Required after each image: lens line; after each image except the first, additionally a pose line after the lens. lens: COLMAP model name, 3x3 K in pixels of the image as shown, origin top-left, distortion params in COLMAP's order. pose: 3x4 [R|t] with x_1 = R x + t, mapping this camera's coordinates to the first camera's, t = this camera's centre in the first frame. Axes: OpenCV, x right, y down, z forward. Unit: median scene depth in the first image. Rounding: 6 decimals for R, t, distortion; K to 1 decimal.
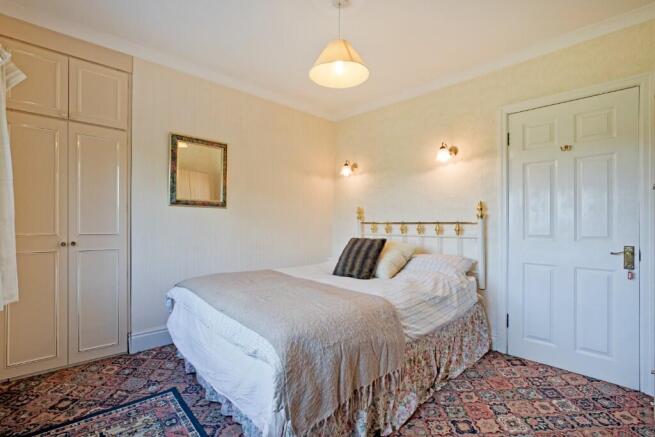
lens RADIAL K [[305.1, 0, 329.6], [0, 305.1, 214.4], [0, 0, 1]] dist [-0.014178, 0.000551]
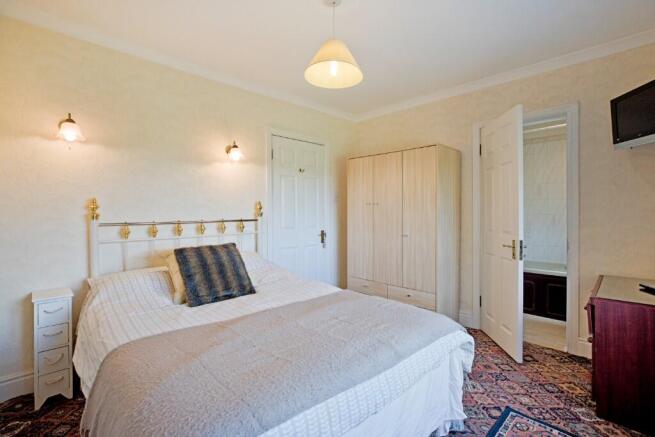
lens RADIAL K [[305.1, 0, 326.3], [0, 305.1, 218.0], [0, 0, 1]] dist [-0.014178, 0.000551]
pose [[-0.008090, -0.001245, 0.999967, -0.658710], [0.006278, 0.999979, 0.001296, 0.020544], [-0.999948, 0.006289, -0.008082, 0.735274]]
